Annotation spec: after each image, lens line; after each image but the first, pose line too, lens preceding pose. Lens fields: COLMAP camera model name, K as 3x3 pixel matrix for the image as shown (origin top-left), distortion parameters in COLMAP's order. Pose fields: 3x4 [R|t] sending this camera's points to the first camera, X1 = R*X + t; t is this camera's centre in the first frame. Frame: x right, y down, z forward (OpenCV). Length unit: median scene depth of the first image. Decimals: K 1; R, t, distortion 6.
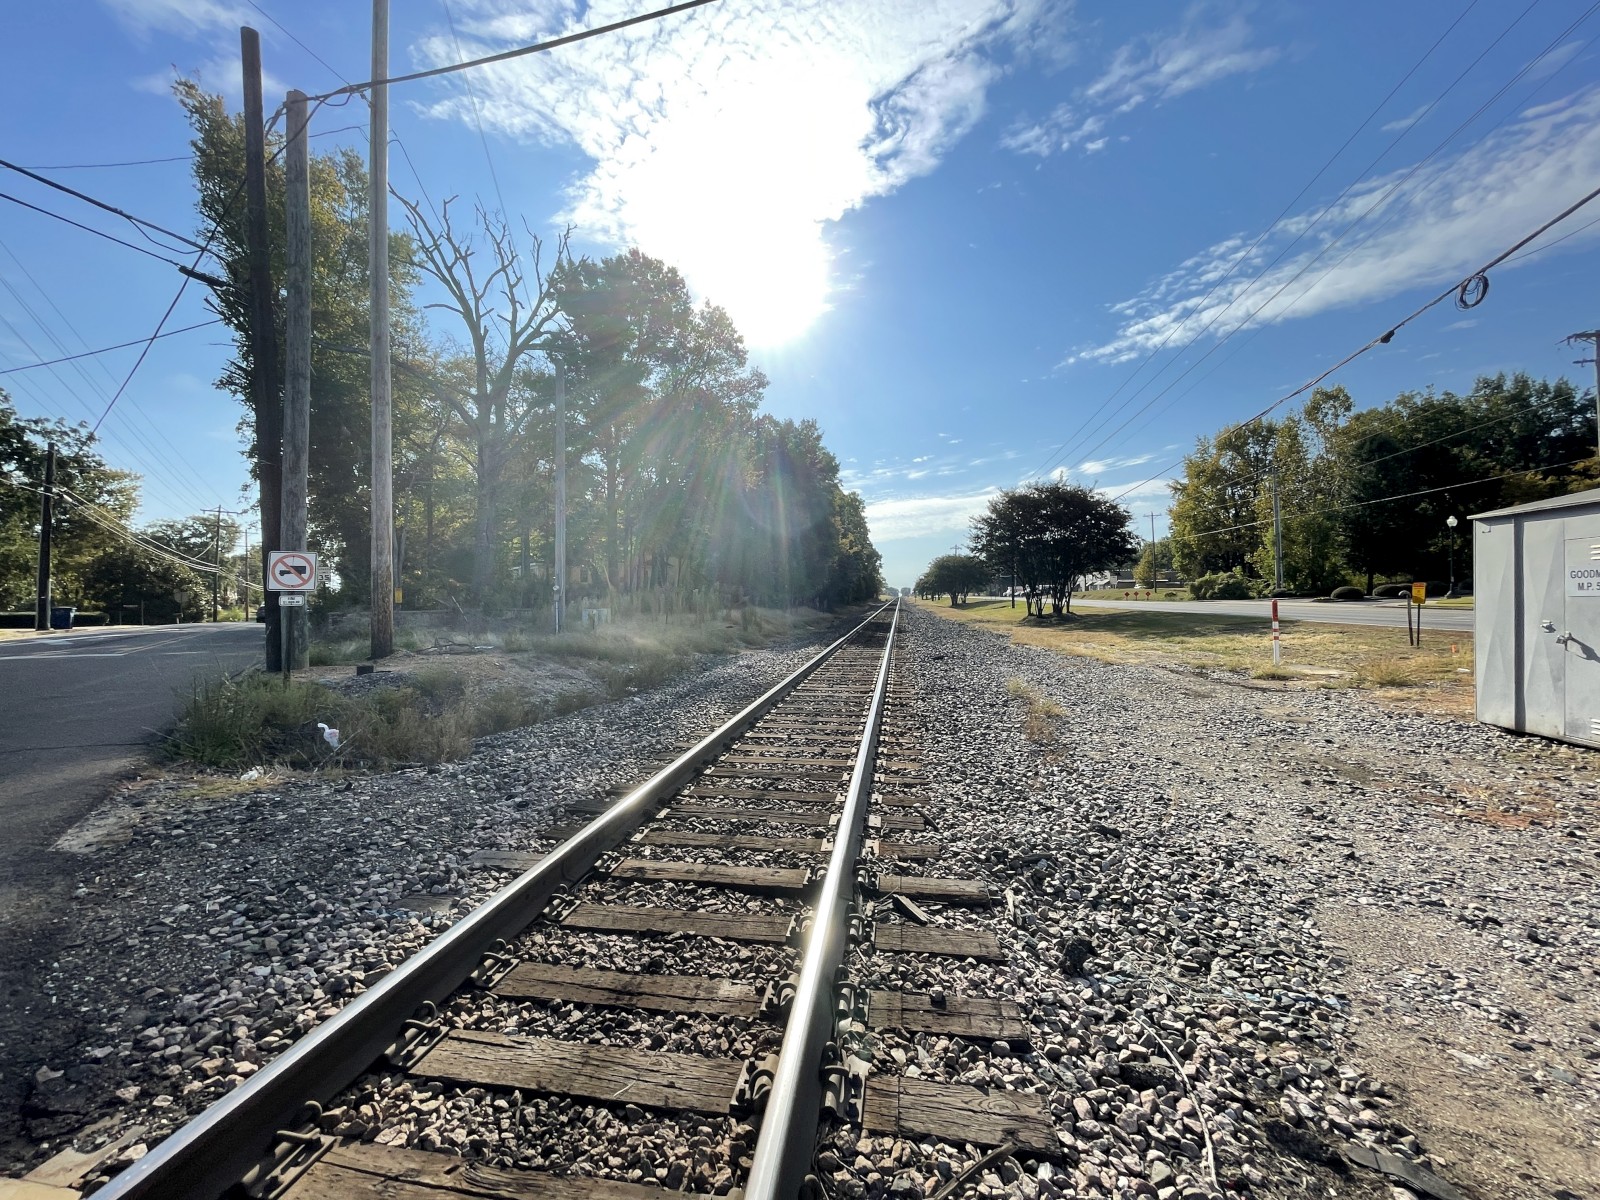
lens RADIAL K [[650.0, 0, 800.0], [0, 650.0, 600.0], [0, 0, 1]] dist [-0.001018, -0.000536]
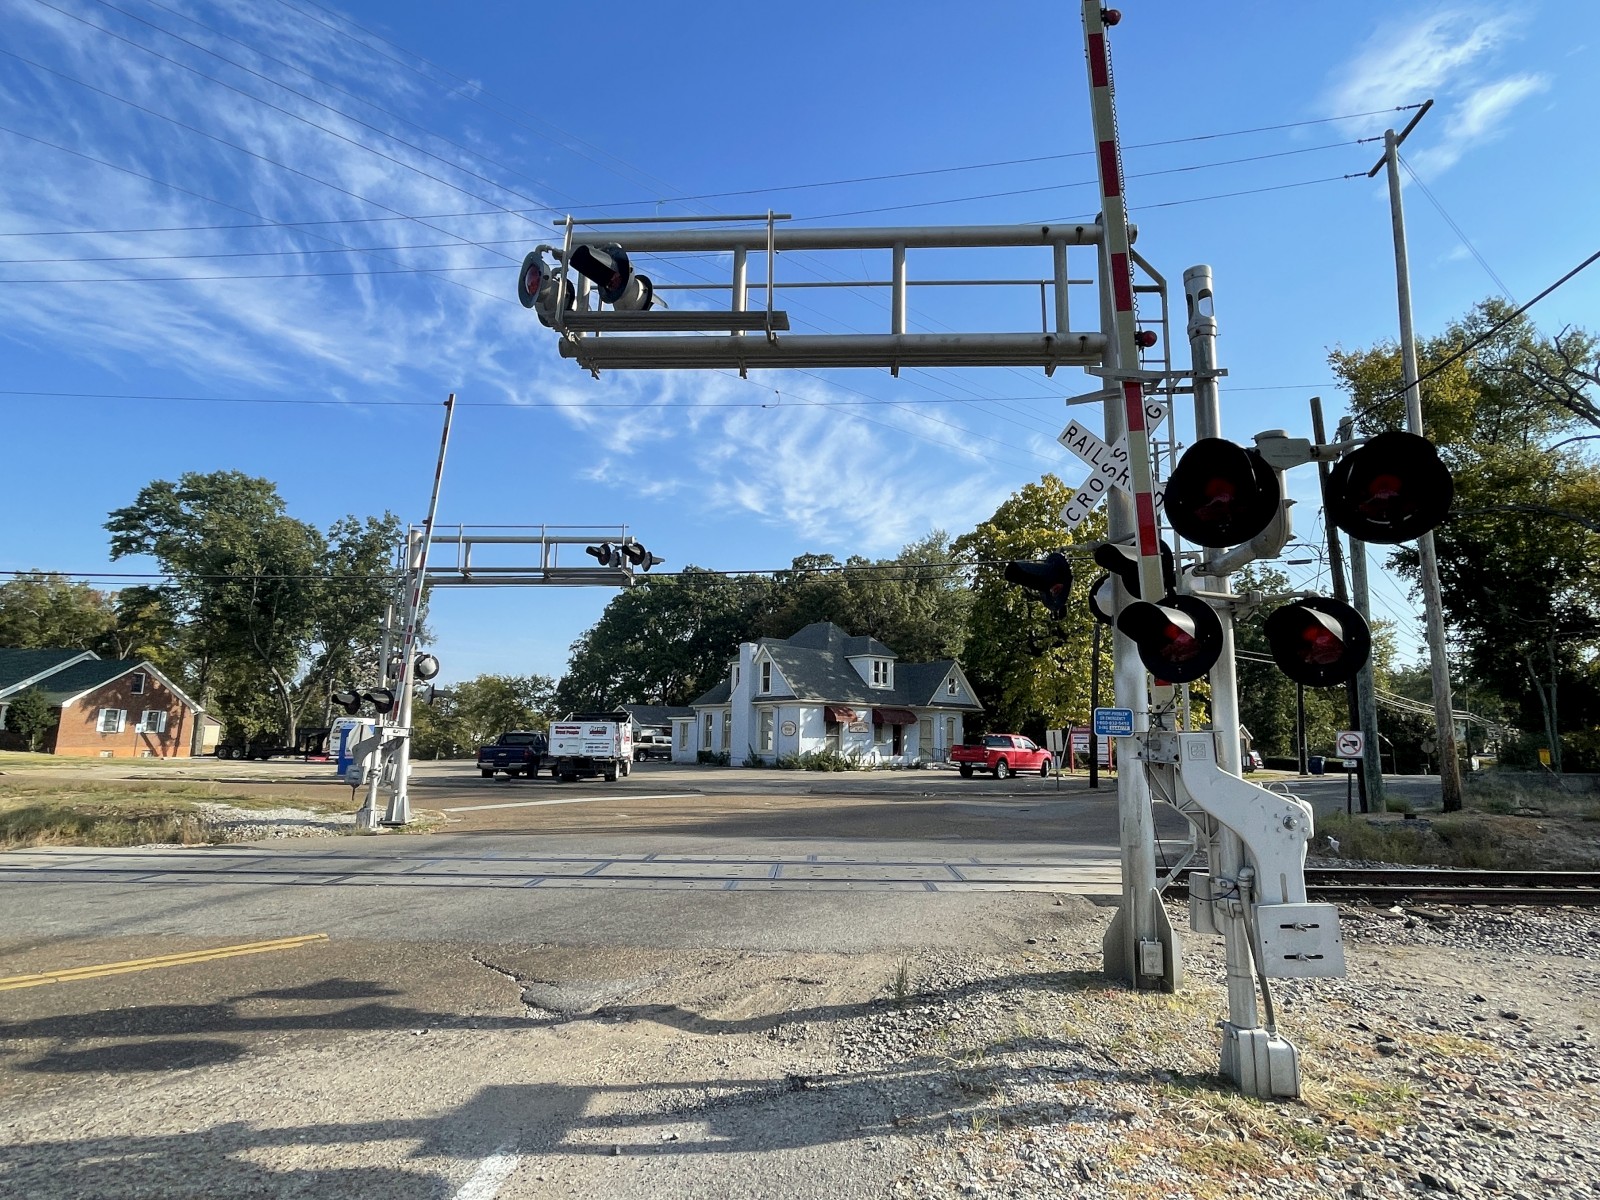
lens RADIAL K [[838.8, 0, 800.0], [0, 838.8, 600.0], [0, 0, 1]] dist [-0.004260, 0.000133]
pose [[0.126269, -0.153307, -0.980078, 0.408186], [-0.016068, 0.987540, -0.156544, -0.019473], [0.991866, 0.035515, 0.122232, -0.213190]]
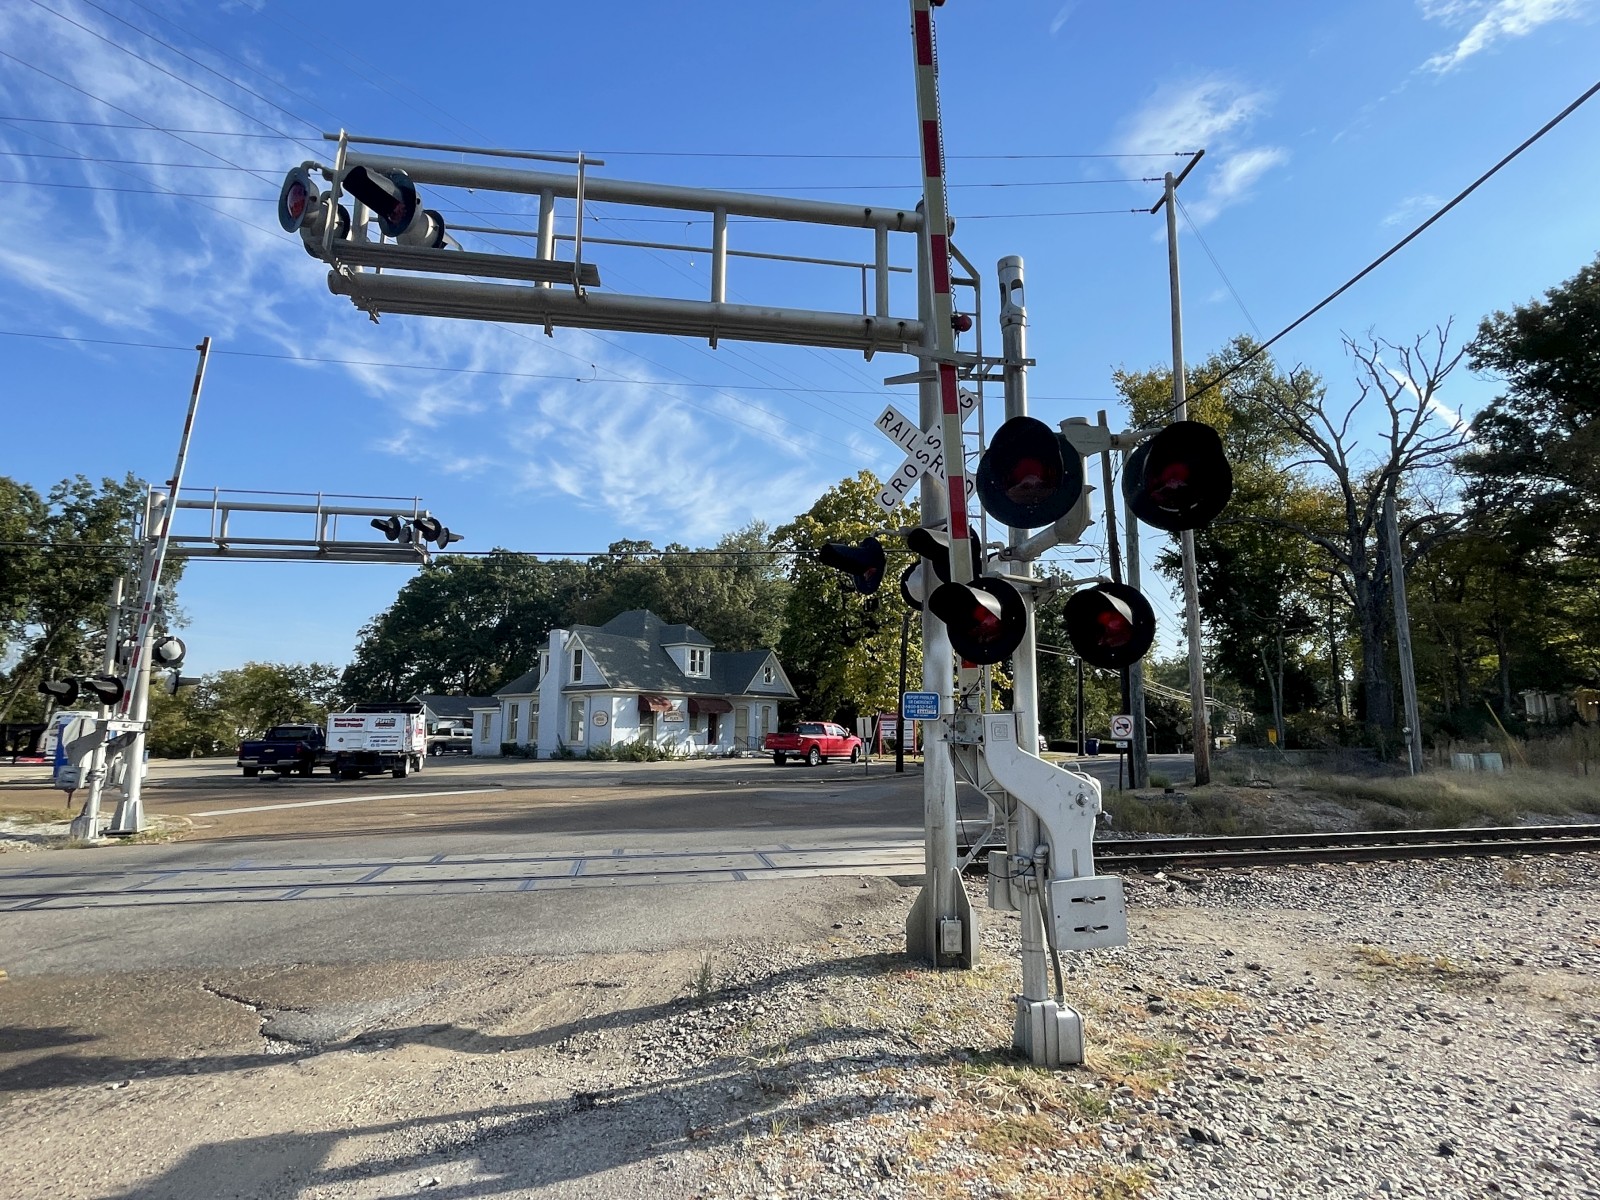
lens RADIAL K [[838.8, 0, 800.0], [0, 838.8, 600.0], [0, 0, 1]] dist [-0.004260, 0.000133]
pose [[0.335228, -0.137055, -0.932115, 0.396282], [-0.004142, 0.989138, -0.146929, -0.018299], [0.942128, 0.053116, 0.331019, -0.207963]]
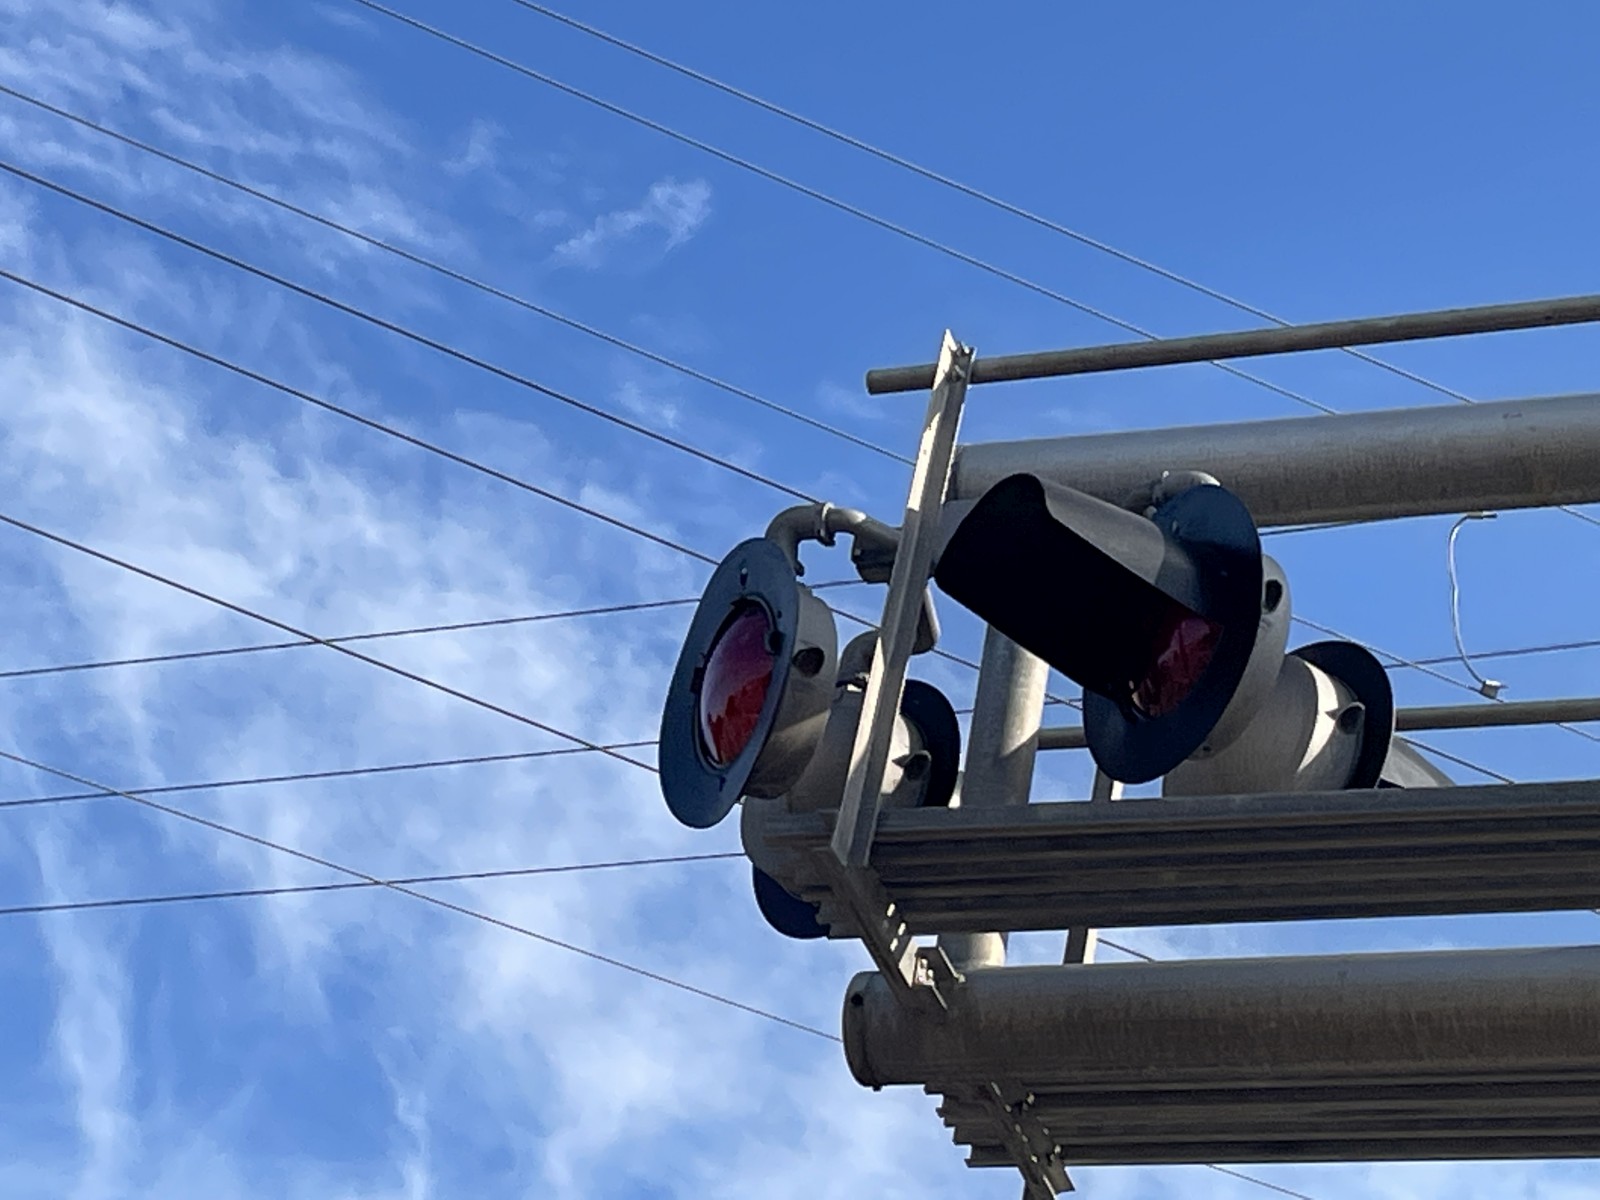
lens RADIAL K [[4578.9, 0, 800.0], [0, 4578.9, 600.0], [0, 0, 1]] dist [0.042668, -0.431239]
pose [[-0.146724, -0.567539, -0.810167, 0.363869], [-0.145987, 0.822487, -0.549731, -0.019120], [0.978346, 0.037615, -0.203532, -0.211120]]
